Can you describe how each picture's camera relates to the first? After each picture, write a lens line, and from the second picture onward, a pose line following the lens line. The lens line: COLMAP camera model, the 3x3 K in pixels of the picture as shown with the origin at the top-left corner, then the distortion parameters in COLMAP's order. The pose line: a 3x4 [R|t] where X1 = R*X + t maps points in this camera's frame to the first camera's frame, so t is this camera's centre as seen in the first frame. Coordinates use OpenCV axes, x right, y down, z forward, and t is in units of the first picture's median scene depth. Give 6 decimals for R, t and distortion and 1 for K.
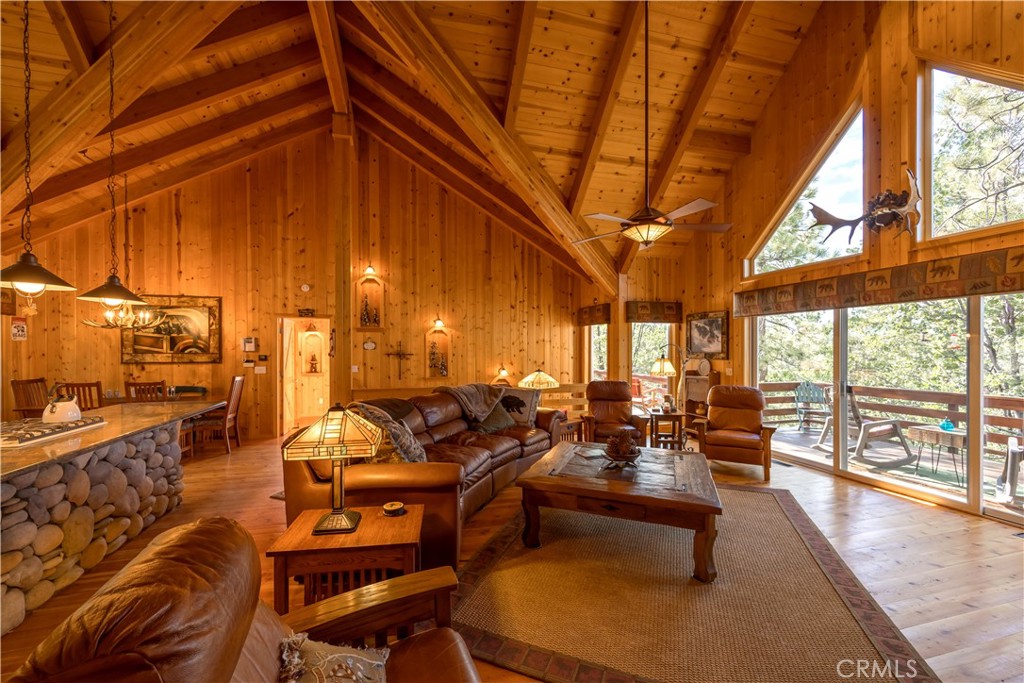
lens RADIAL K [[406.9, 0, 505.0], [0, 406.9, 351.7], [0, 0, 1]] dist [0.005249, -0.000232]
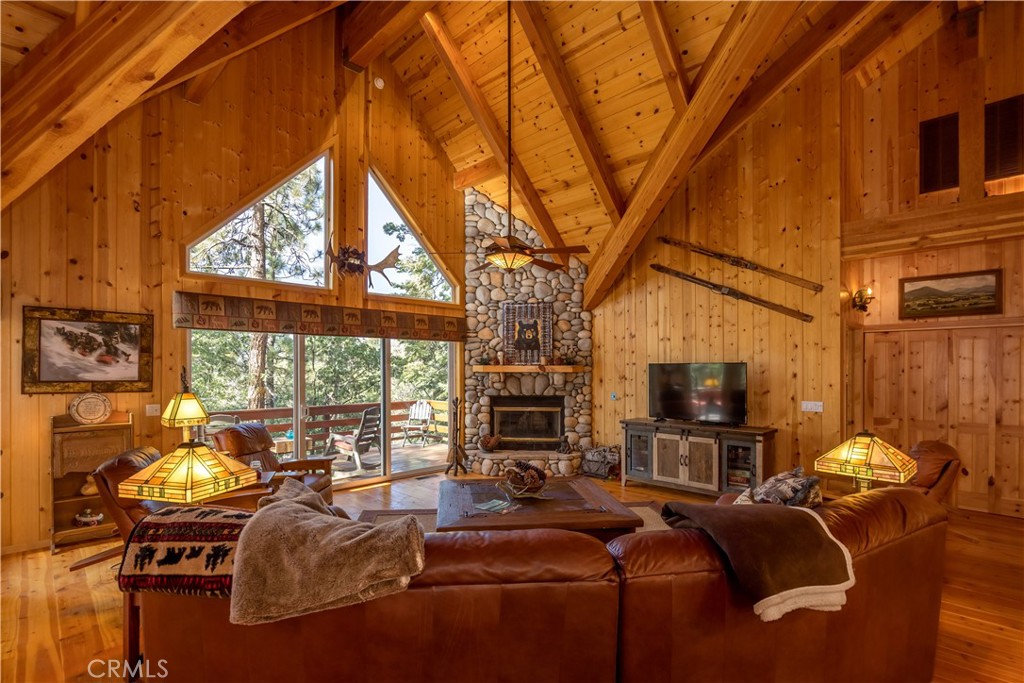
lens RADIAL K [[482.9, 0, 509.4], [0, 482.9, 367.0], [0, 0, 1]] dist [-0.001909, 0.000408]
pose [[-0.490764, 0.000221, 0.871293, -0.374572], [0.003930, 0.999990, 0.001960, -0.017535], [-0.871284, 0.004386, -0.490760, 0.858226]]
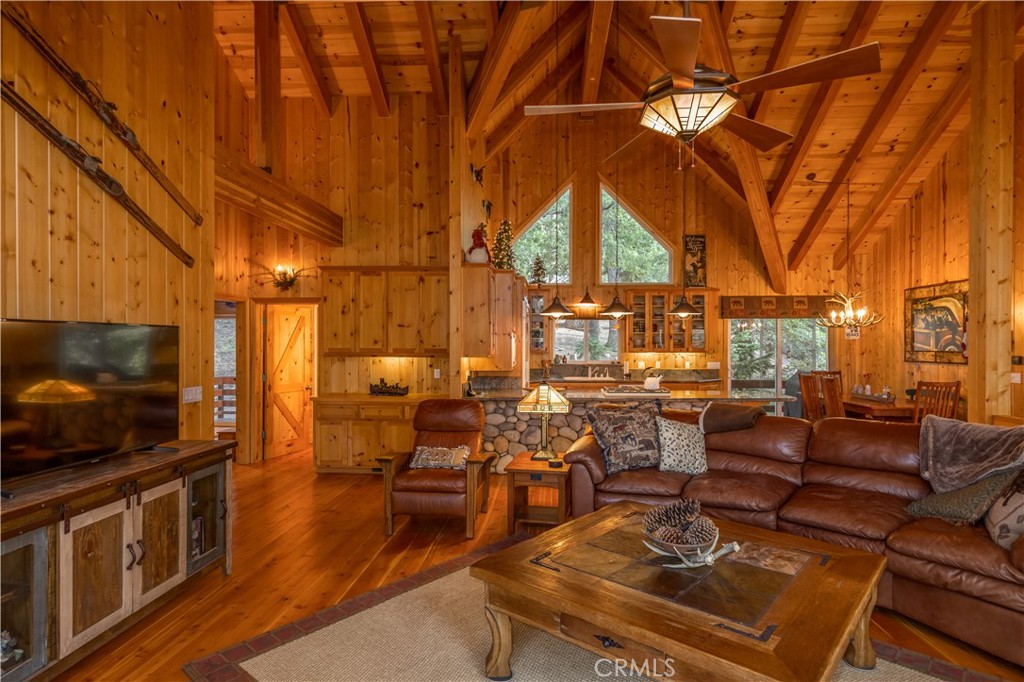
lens RADIAL K [[547.8, 0, 522.3], [0, 547.8, 346.2], [0, 0, 1]] dist [0.013302, -0.001067]
pose [[-0.322100, 0.003034, -0.946701, 0.567057], [-0.007096, 0.999959, 0.005619, -0.007744], [0.946679, 0.008528, -0.322065, 0.557779]]
